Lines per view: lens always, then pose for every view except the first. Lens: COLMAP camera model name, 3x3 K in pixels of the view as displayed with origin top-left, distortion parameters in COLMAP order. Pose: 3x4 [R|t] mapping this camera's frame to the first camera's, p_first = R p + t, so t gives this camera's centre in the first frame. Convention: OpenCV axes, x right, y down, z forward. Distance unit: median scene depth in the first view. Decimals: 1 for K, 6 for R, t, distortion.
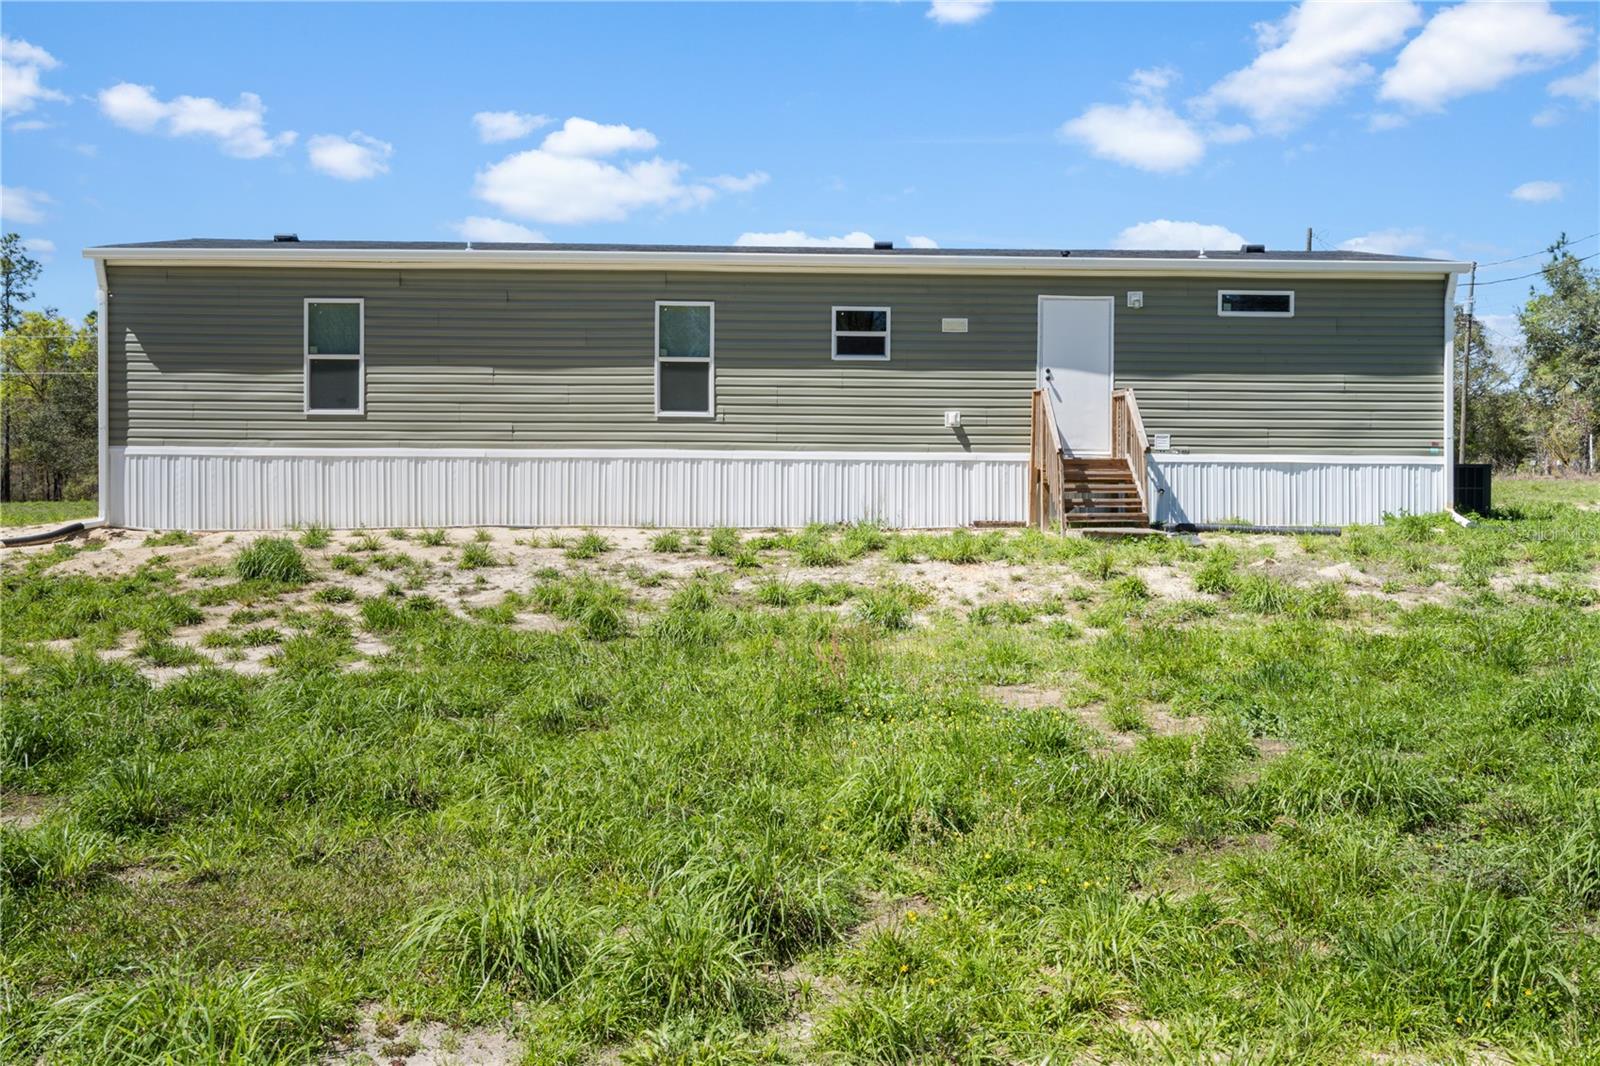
lens RADIAL K [[1571.2, 0, 800.0], [0, 1571.2, 533.0], [0, 0, 1]] dist [0.011452, -0.012117]
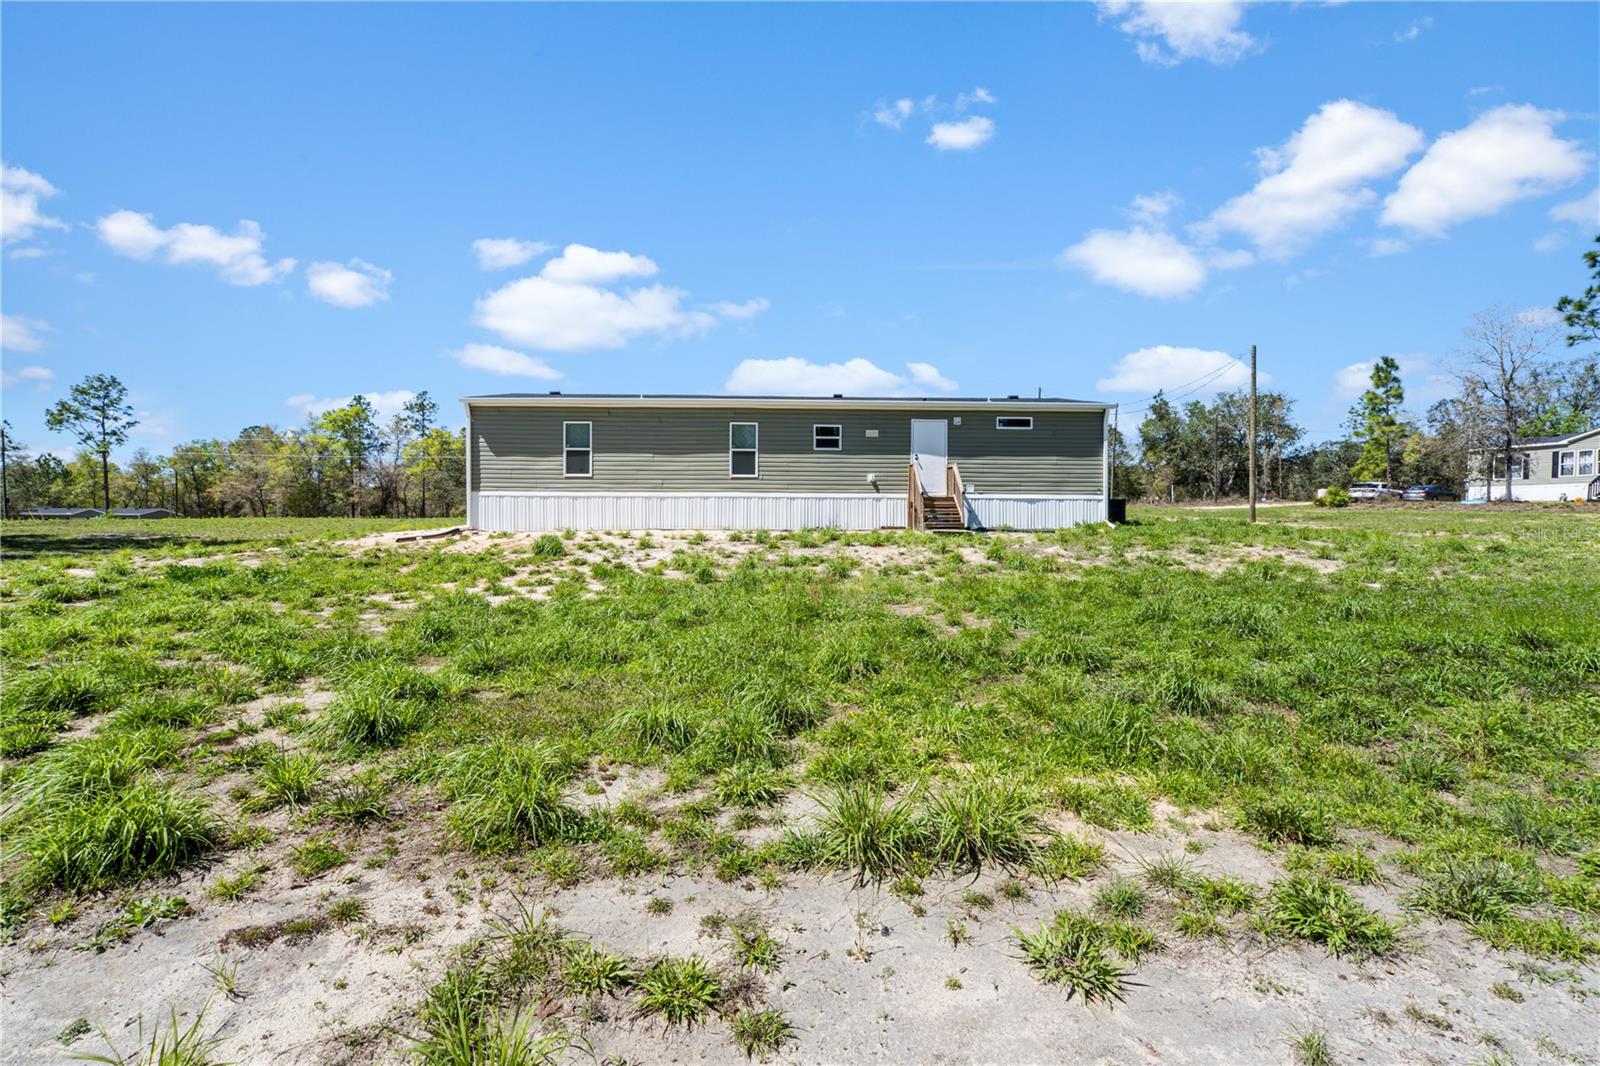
lens RADIAL K [[740.4, 0, 800.0], [0, 740.4, 533.0], [0, 0, 1]] dist [0.001162, 0.000944]
pose [[0.999997, -0.001888, 0.001528, -0.001146], [0.001885, 0.999996, 0.002156, -0.081805], [-0.001532, -0.002153, 0.999997, 0.529937]]
